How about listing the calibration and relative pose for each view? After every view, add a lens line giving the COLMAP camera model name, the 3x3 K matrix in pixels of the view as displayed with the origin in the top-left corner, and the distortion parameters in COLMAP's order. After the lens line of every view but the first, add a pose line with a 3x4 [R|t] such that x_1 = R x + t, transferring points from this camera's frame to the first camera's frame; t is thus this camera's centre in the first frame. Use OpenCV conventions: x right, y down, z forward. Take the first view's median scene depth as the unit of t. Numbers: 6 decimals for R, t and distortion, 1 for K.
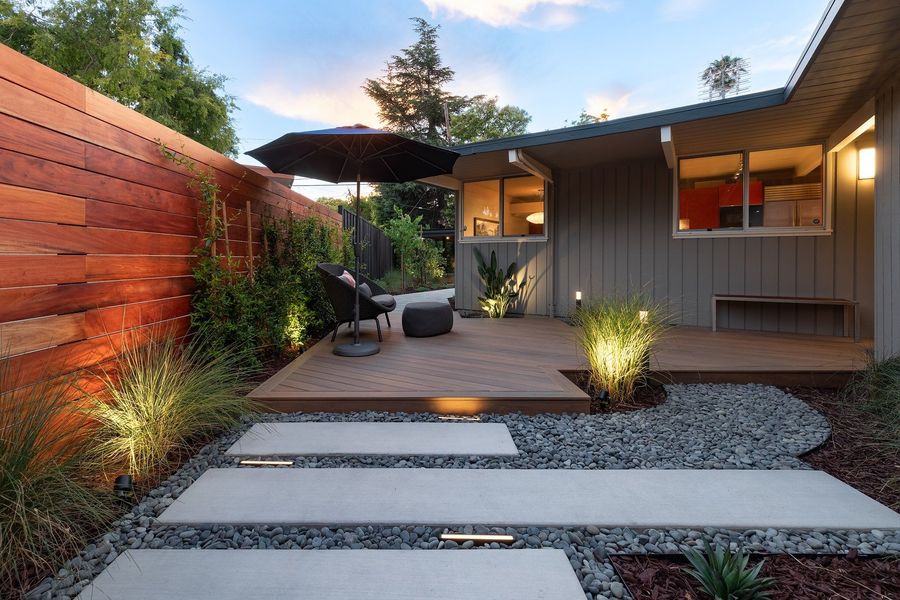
lens RADIAL K [[418.5, 0, 450.1], [0, 418.5, 274.4], [0, 0, 1]] dist [-0.002703, -0.000269]
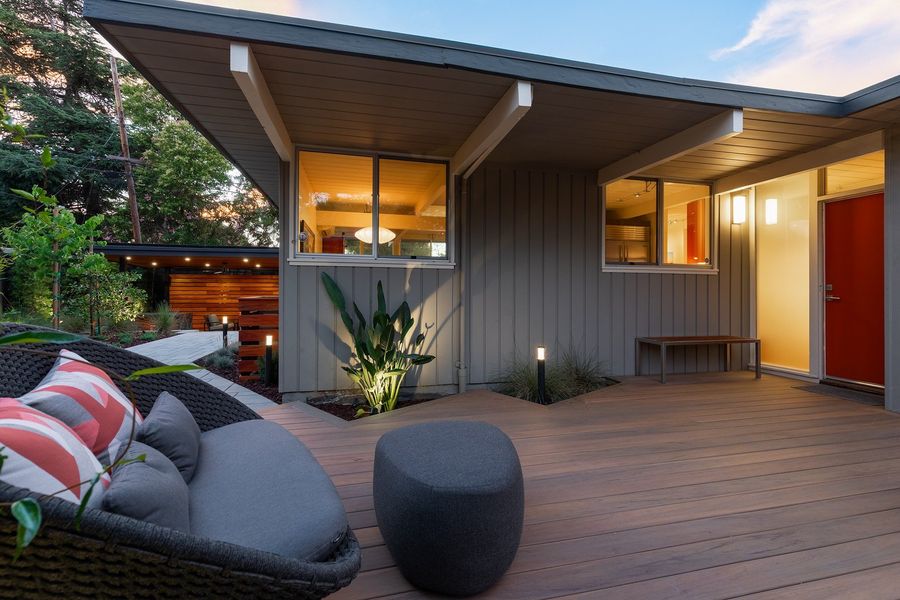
lens RADIAL K [[402.0, 0, 450.9], [0, 402.0, 291.0], [0, 0, 1]] dist [0.003086, 0.000778]
pose [[0.723153, 0.008518, 0.690636, -0.194854], [0.016857, 0.999408, -0.029977, -0.026618], [-0.690482, 0.033320, 0.722581, 0.566665]]
